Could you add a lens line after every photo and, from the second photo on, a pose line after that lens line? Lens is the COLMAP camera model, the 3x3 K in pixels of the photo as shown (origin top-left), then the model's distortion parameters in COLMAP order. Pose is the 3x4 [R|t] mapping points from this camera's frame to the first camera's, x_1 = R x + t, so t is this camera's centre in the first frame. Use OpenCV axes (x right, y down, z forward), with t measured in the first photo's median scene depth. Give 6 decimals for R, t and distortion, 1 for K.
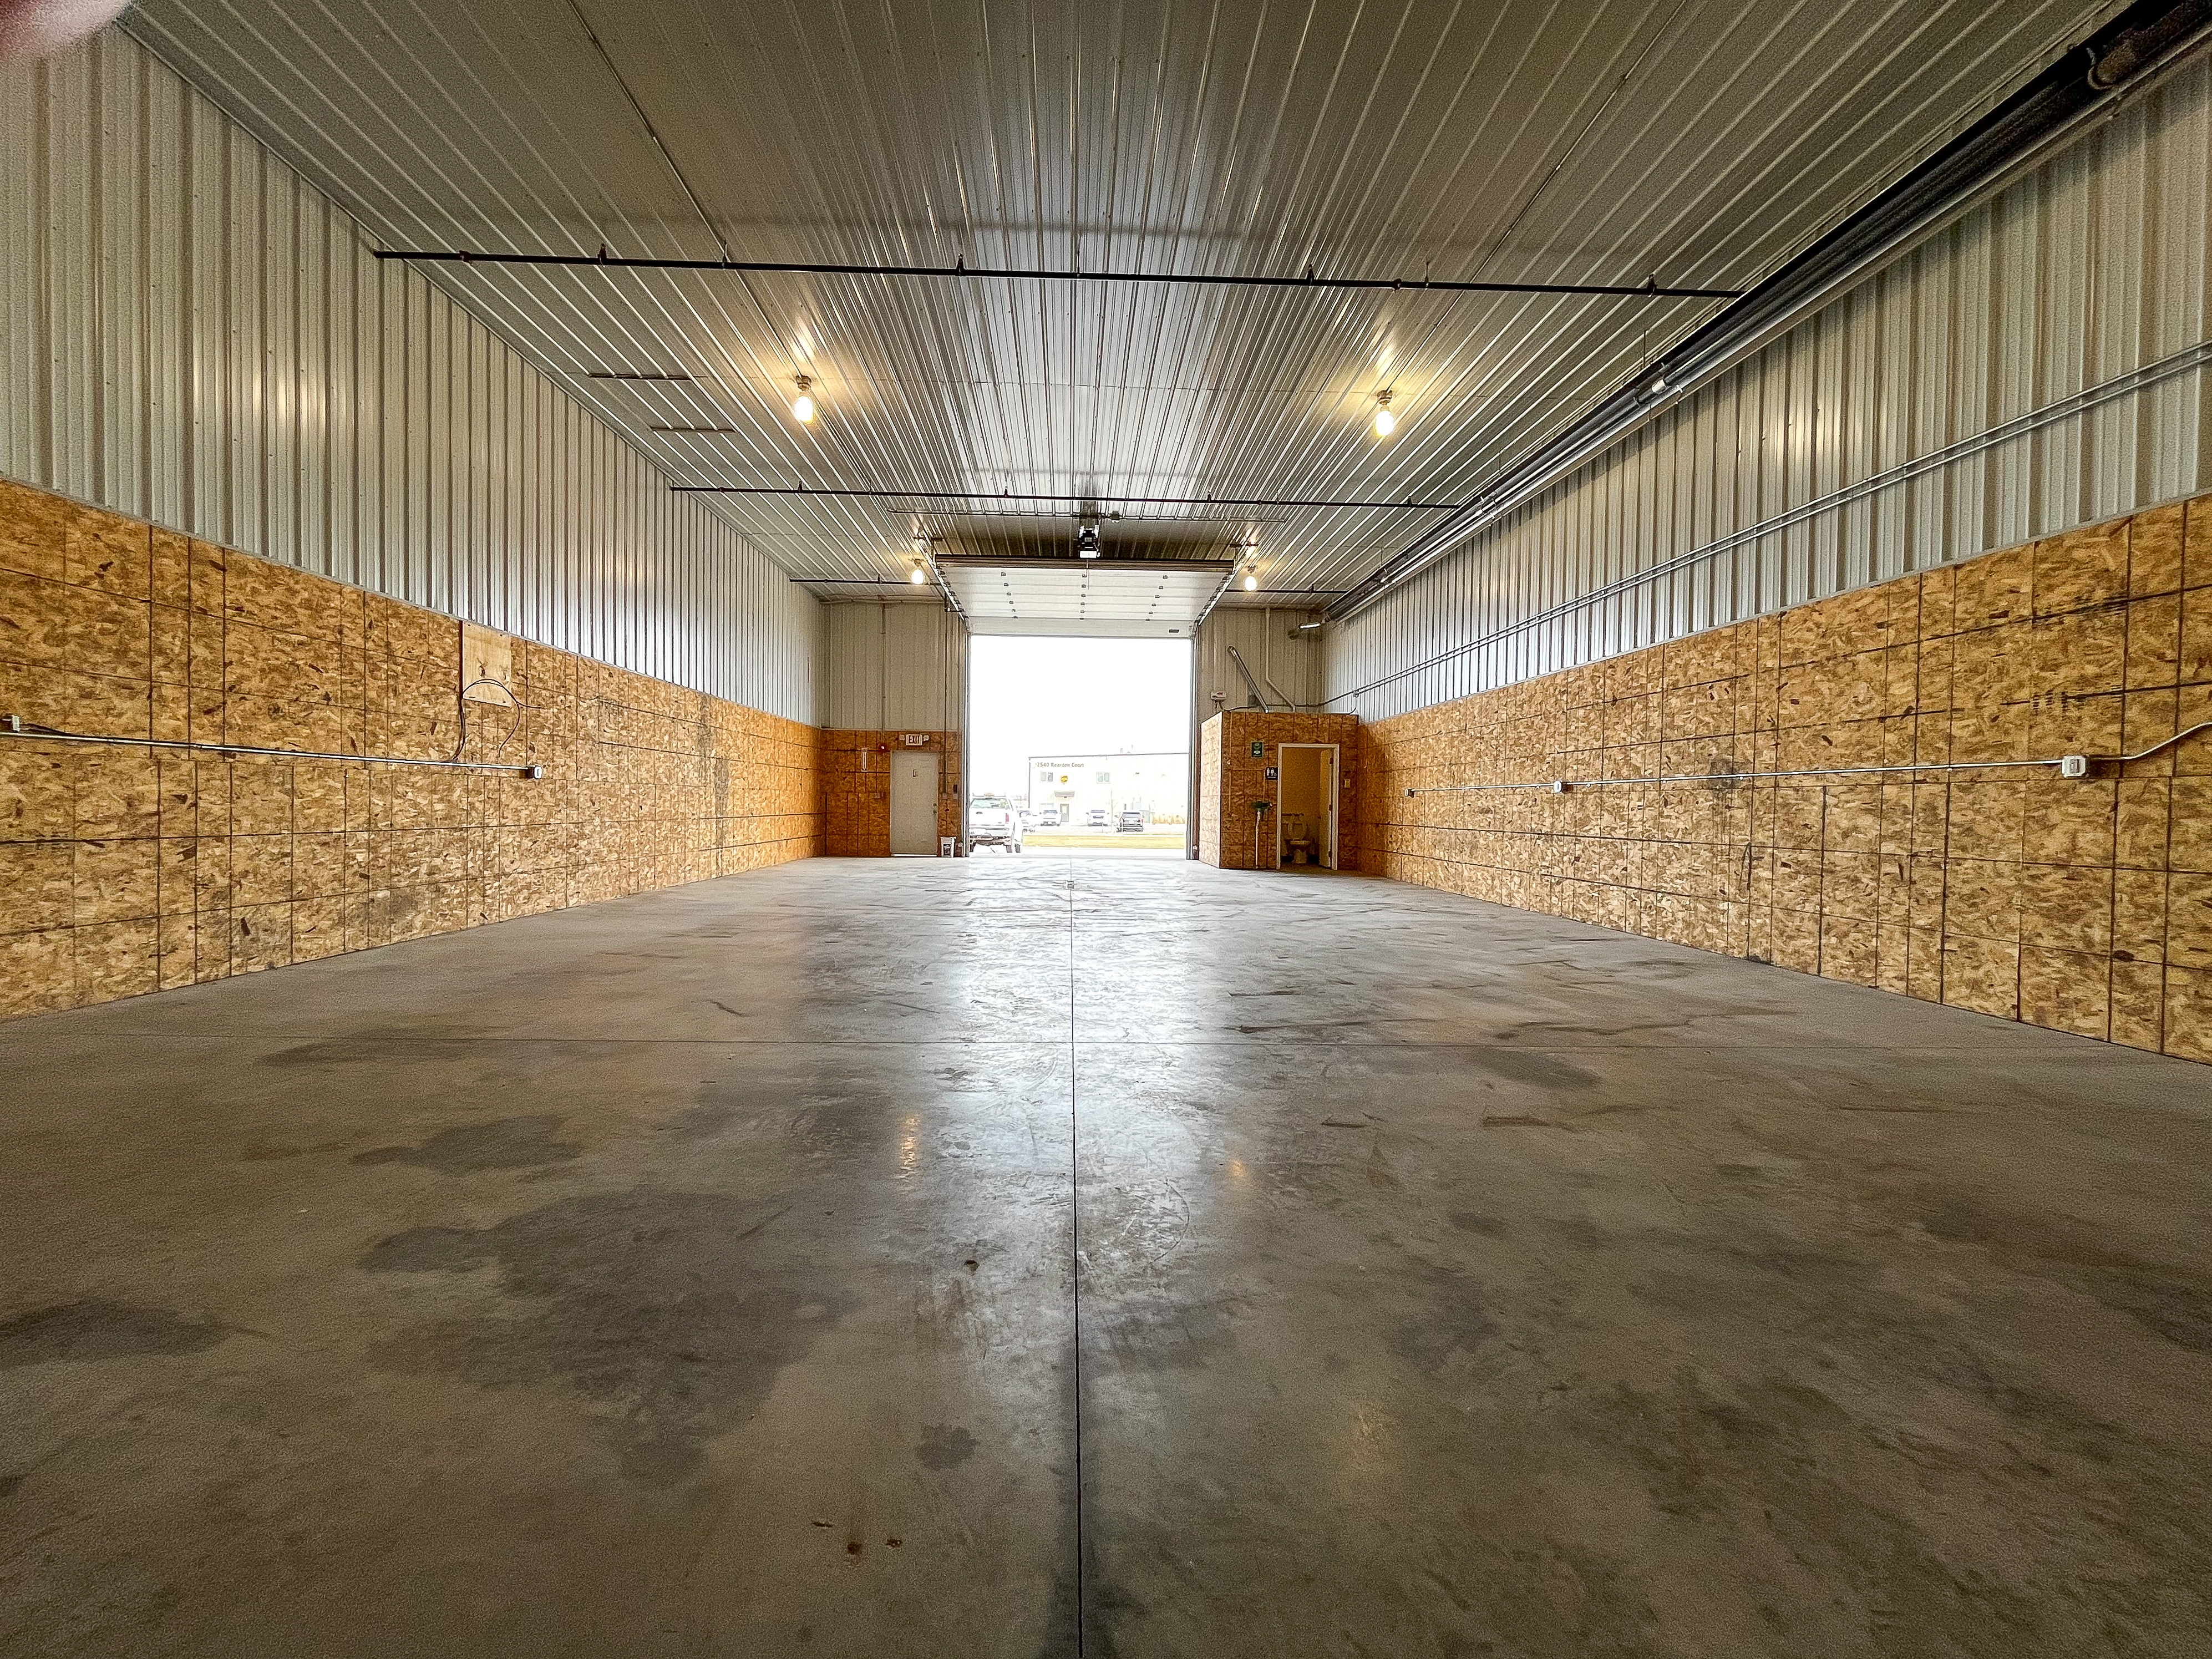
lens RADIAL K [[918.2, 0, 1106.0], [0, 918.2, 829.5], [0, 0, 1]] dist [-0.002139, -0.000013]
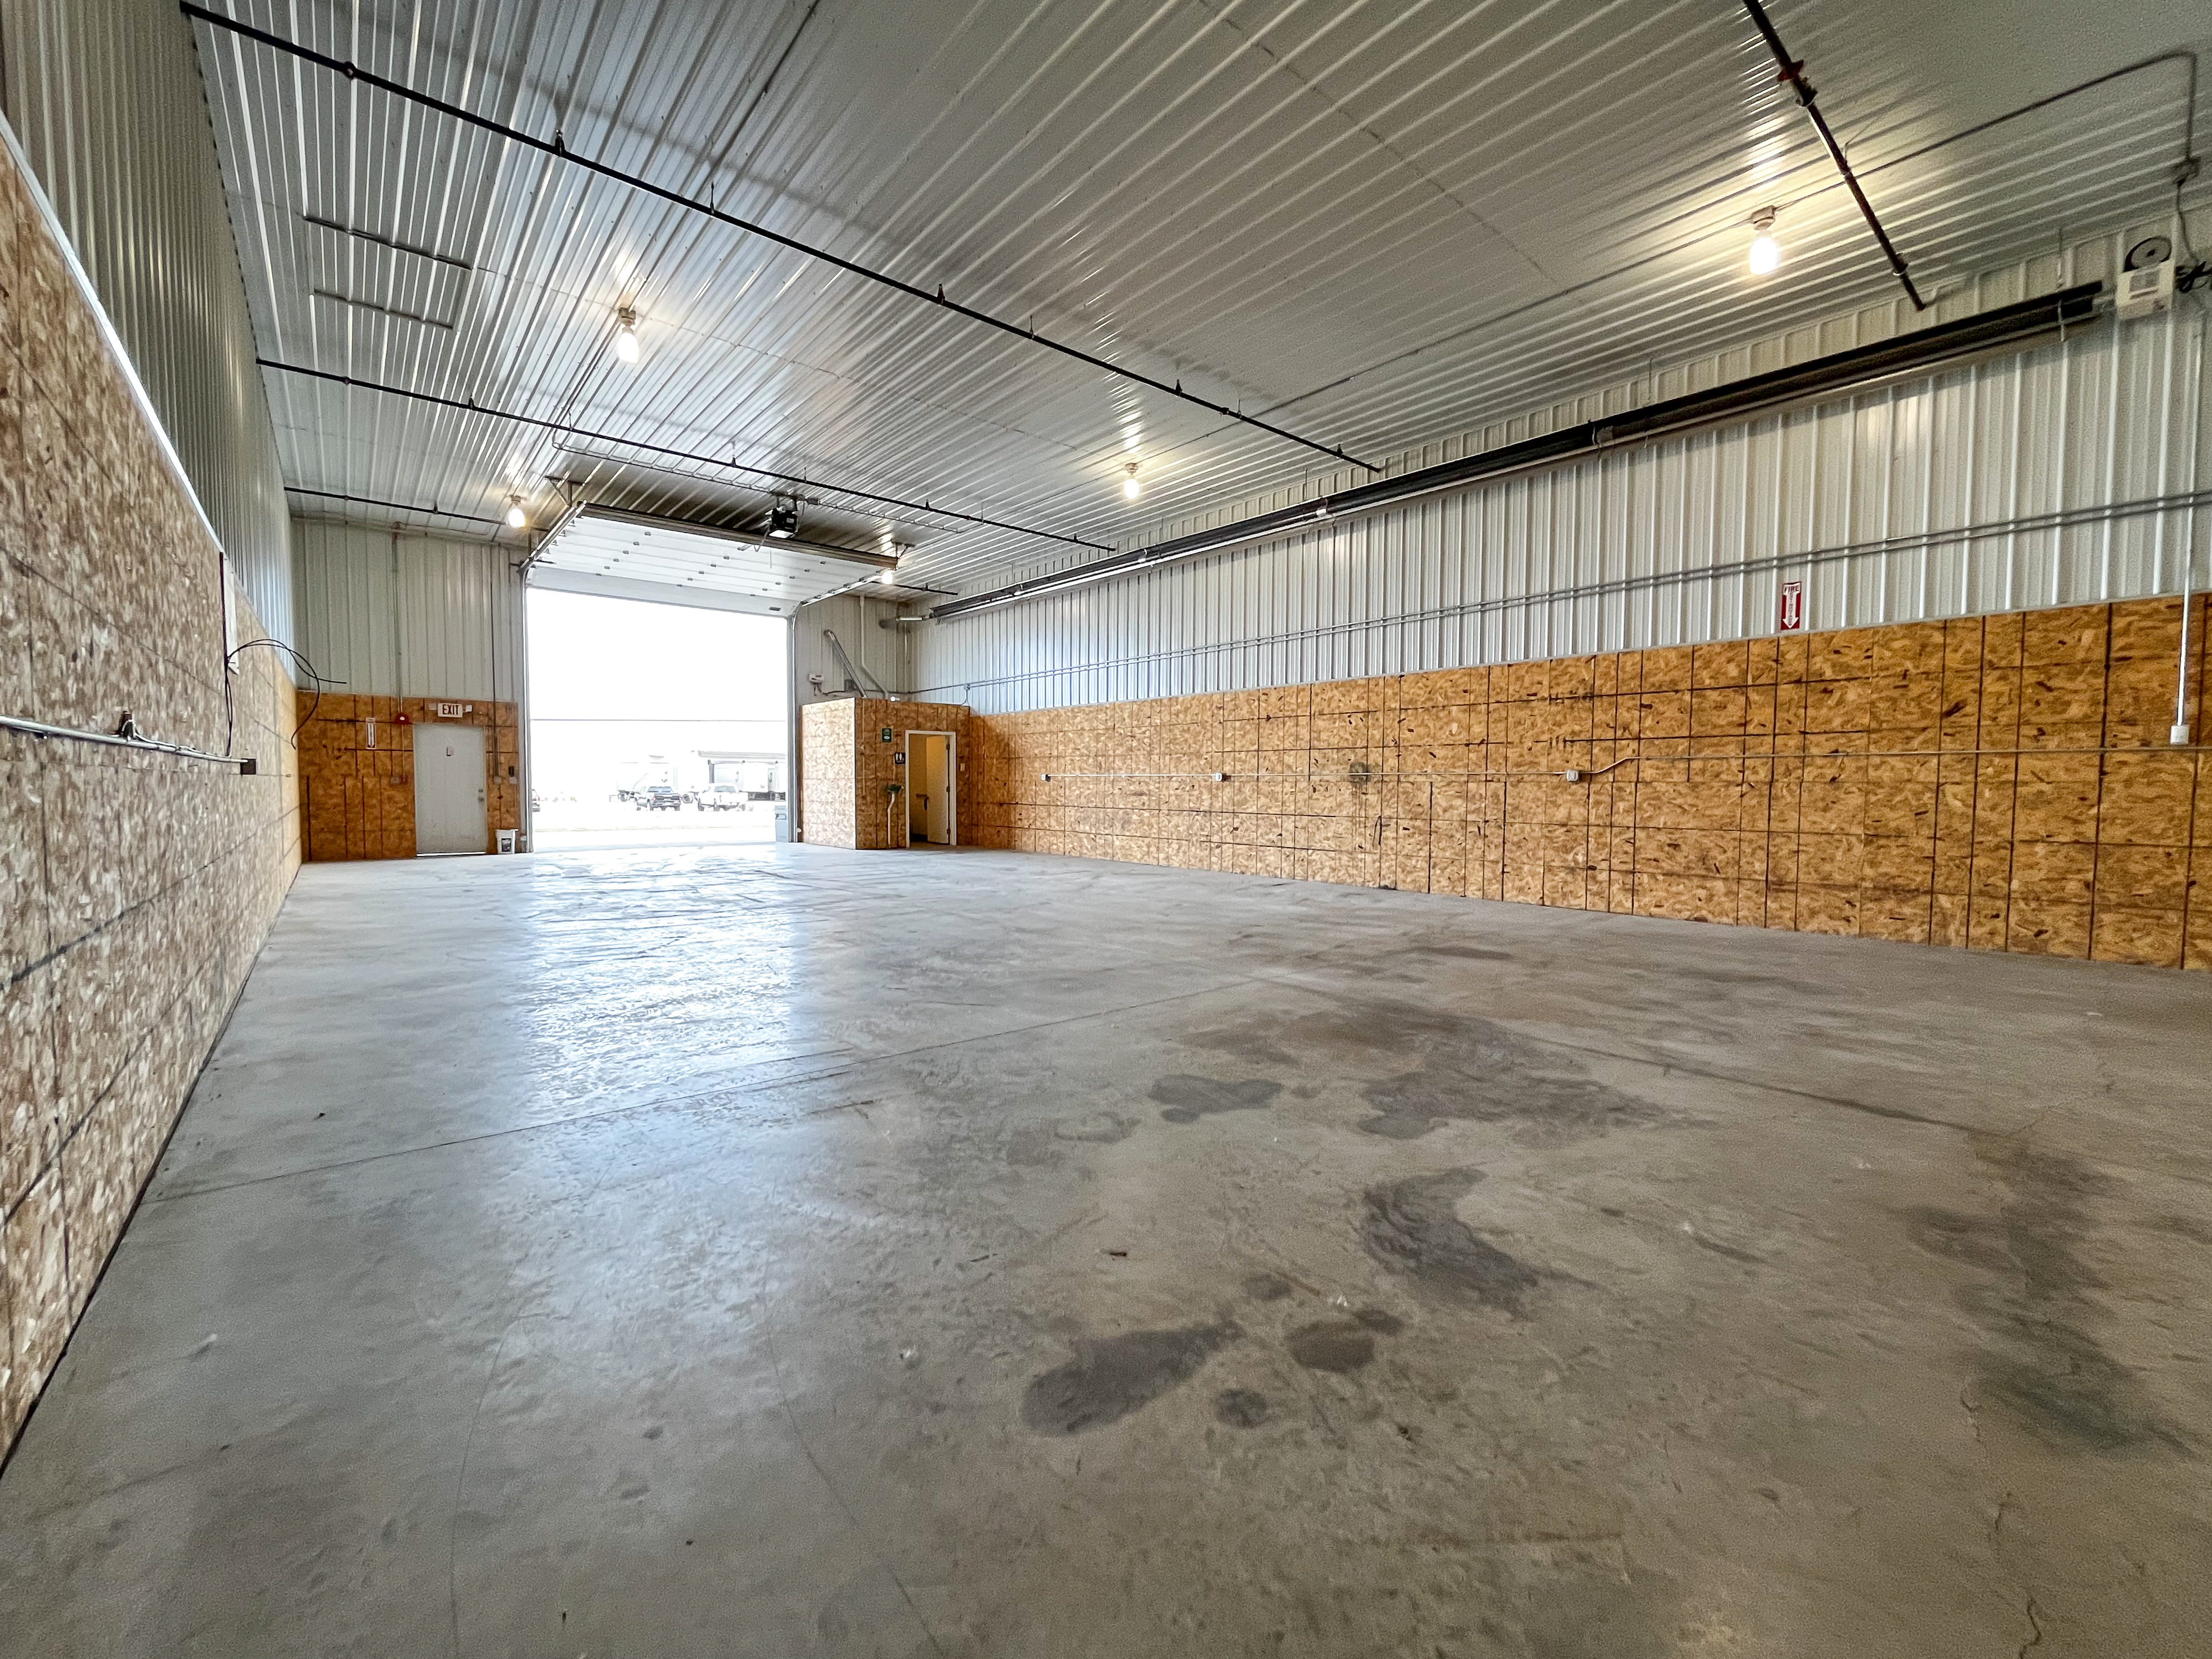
lens RADIAL K [[918.2, 0, 1106.0], [0, 918.2, 829.5], [0, 0, 1]] dist [-0.002139, -0.000013]
pose [[0.781151, -0.040308, 0.623040, -0.584391], [0.020405, 0.999029, 0.039049, -0.029392], [-0.624009, -0.017790, 0.781214, 0.034936]]
